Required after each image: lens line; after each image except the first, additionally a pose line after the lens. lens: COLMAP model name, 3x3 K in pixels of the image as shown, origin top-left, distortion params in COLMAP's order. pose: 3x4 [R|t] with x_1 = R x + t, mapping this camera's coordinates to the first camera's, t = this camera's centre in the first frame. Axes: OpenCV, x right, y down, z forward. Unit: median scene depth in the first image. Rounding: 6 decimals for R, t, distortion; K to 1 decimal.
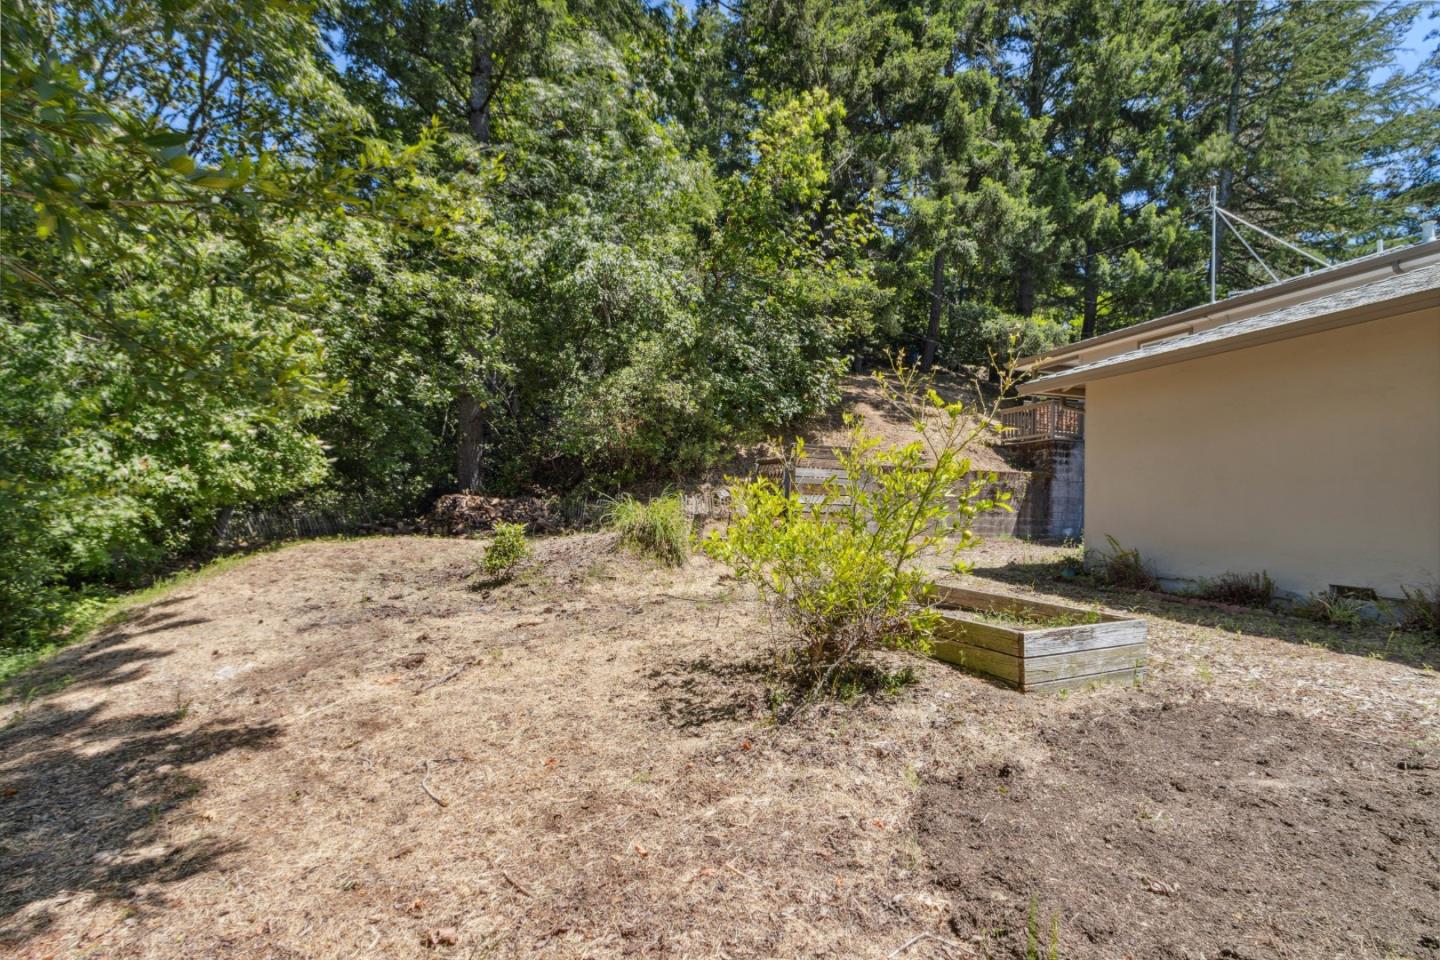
lens RADIAL K [[655.2, 0, 713.0], [0, 655.2, 494.3], [0, 0, 1]] dist [0.001856, 0.000064]
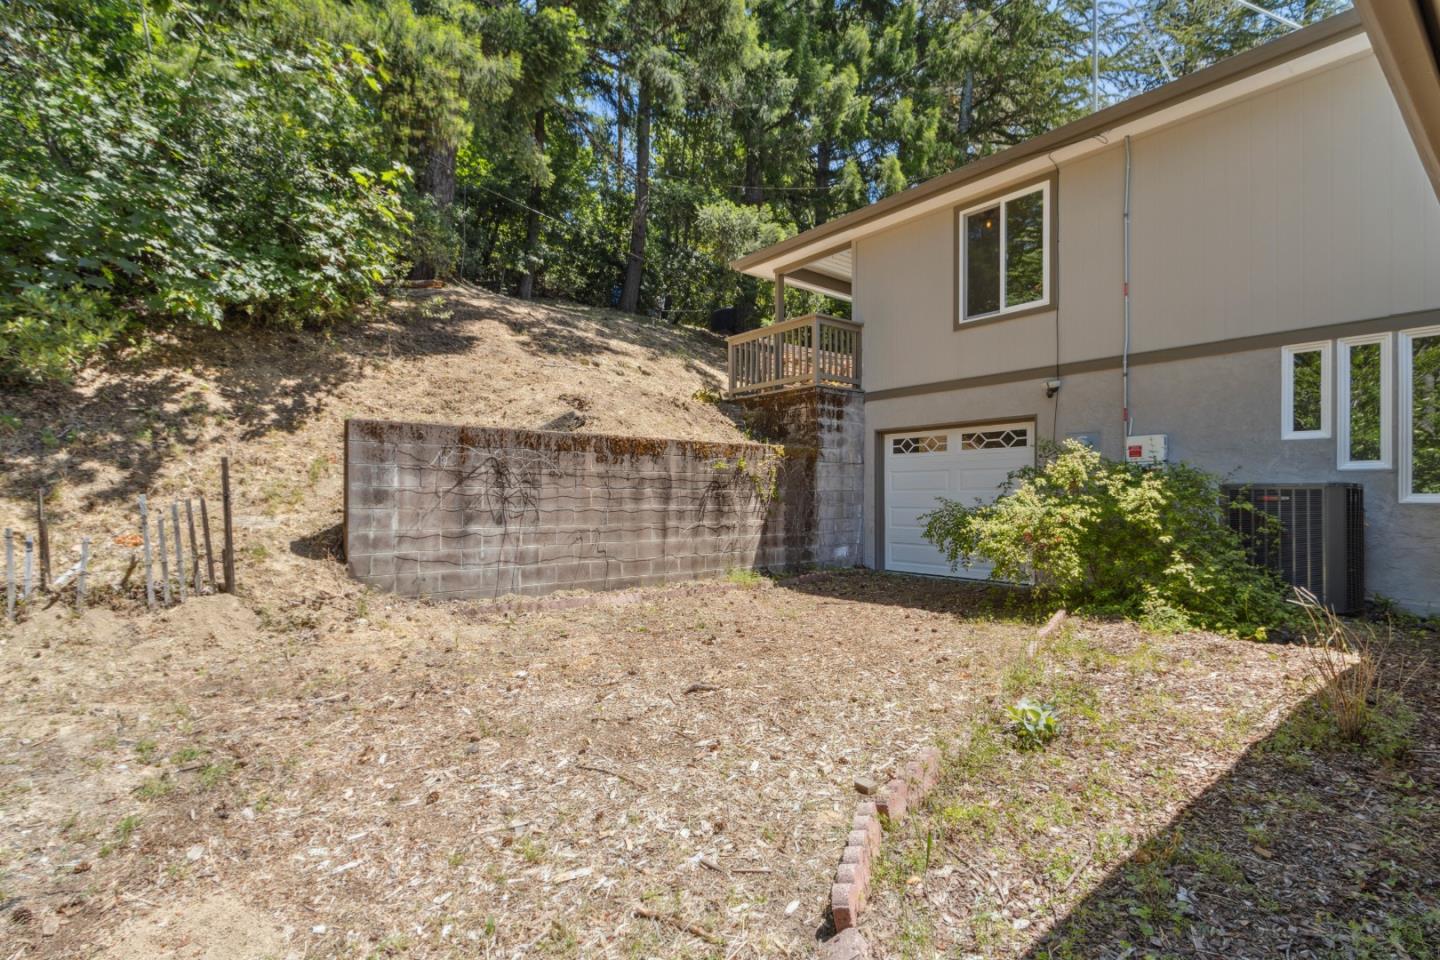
lens RADIAL K [[684.6, 0, 716.2], [0, 684.6, 503.5], [0, 0, 1]] dist [0.000216, -0.000927]
pose [[0.921979, -0.034588, 0.385691, 0.209456], [0.020664, 0.998978, 0.040192, -0.010029], [-0.386687, -0.029086, 0.921752, 0.483562]]
